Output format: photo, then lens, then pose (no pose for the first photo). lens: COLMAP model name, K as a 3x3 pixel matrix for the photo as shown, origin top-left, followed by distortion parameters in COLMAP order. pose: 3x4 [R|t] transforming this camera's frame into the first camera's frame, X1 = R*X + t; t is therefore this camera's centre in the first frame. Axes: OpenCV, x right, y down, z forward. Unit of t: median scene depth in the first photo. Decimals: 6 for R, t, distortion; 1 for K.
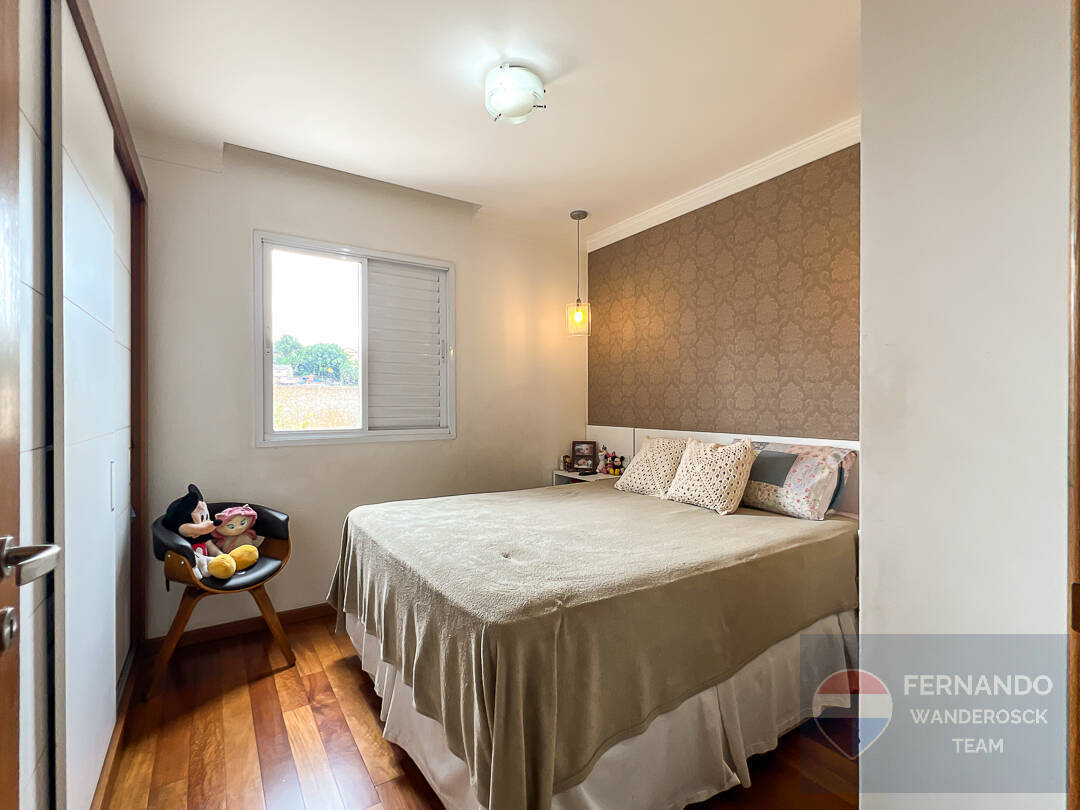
lens RADIAL K [[503.1, 0, 532.0], [0, 503.1, 404.5], [0, 0, 1]] dist [0.001880, 0.000227]
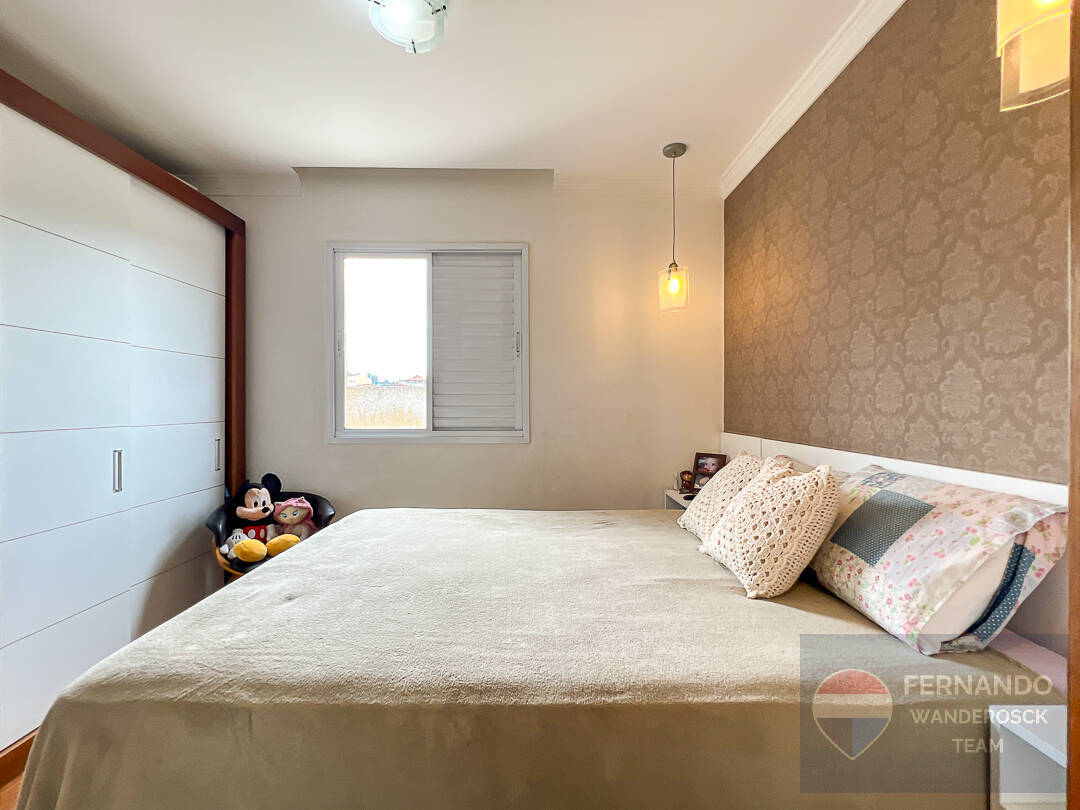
lens RADIAL K [[503.6, 0, 540.0], [0, 503.6, 405.0], [0, 0, 1]] dist [0.005503, 0.000161]
pose [[0.844755, 0.001752, -0.535150, 0.462700], [-0.001980, 0.999998, 0.000147, 0.001886], [0.535150, 0.000936, 0.844757, 0.371621]]
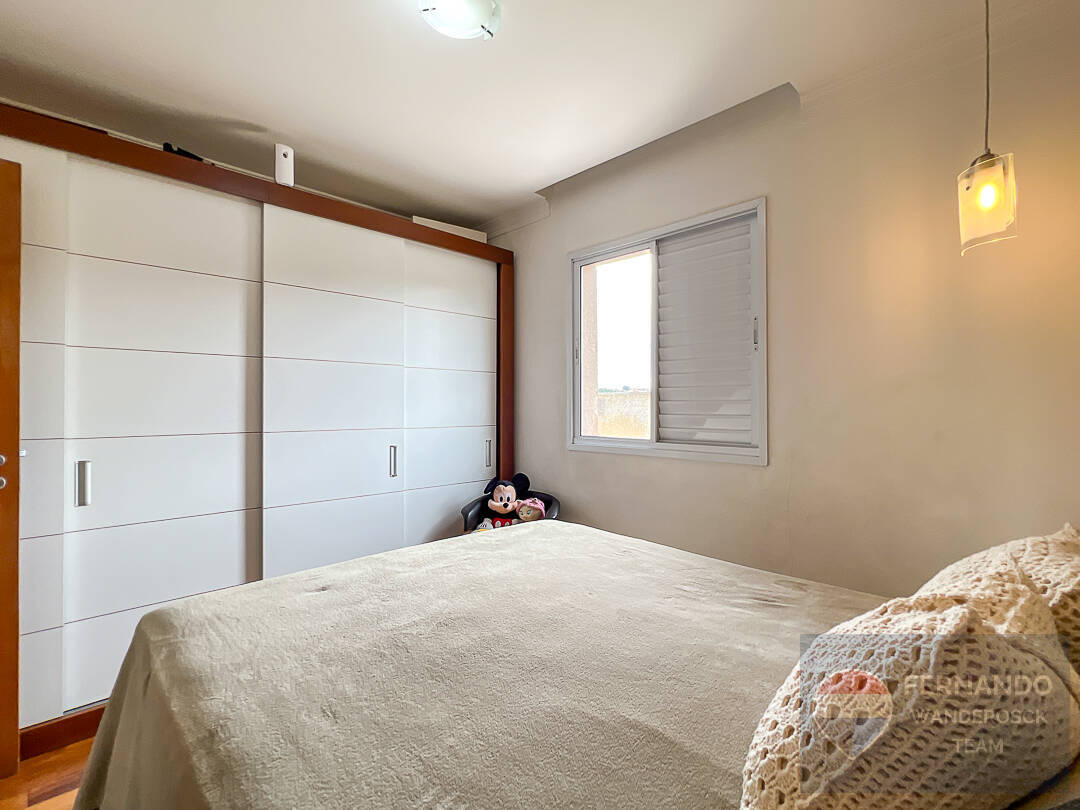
lens RADIAL K [[503.6, 0, 540.0], [0, 503.6, 405.0], [0, 0, 1]] dist [0.005503, 0.000161]
pose [[0.197271, -0.001703, -0.980348, 0.591708], [-0.003642, 0.999990, -0.002470, -0.010943], [0.980342, 0.004058, 0.197263, 0.808806]]
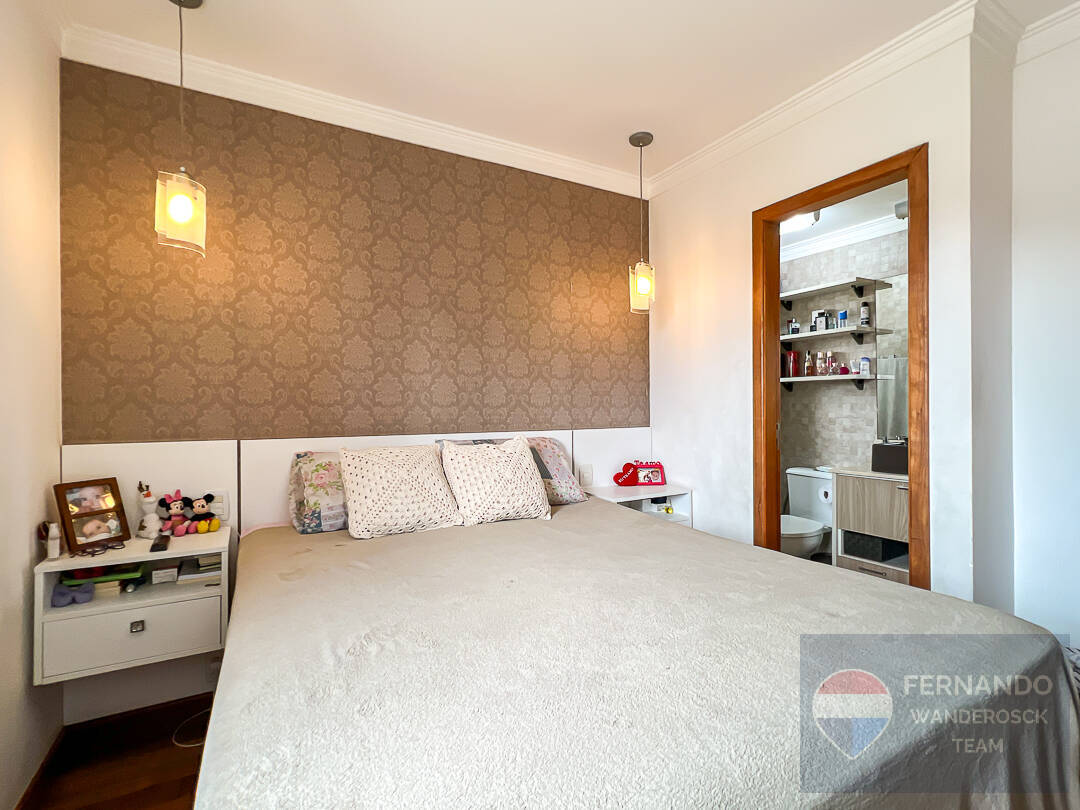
lens RADIAL K [[503.6, 0, 540.0], [0, 503.6, 405.0], [0, 0, 1]] dist [0.005503, 0.000161]
pose [[0.066776, 0.002397, 0.997765, -0.502651], [0.006507, 0.999975, -0.002837, 0.015658], [-0.997747, 0.006682, 0.066759, 0.909137]]
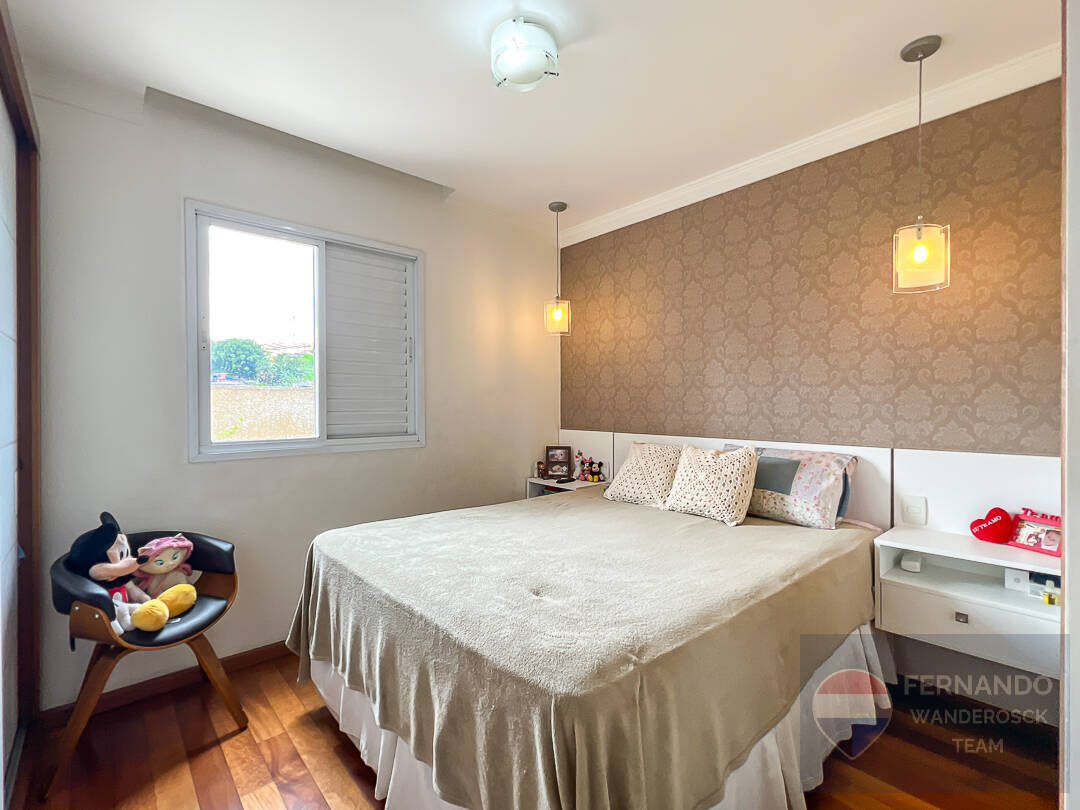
lens RADIAL K [[500.4, 0, 540.0], [0, 500.4, 405.0], [0, 0, 1]] dist [0.001629, 0.000706]
pose [[0.988447, -0.001892, 0.151552, -0.117097], [0.001539, 0.999996, 0.002447, -0.011832], [-0.151556, -0.002185, 0.988446, 0.114203]]
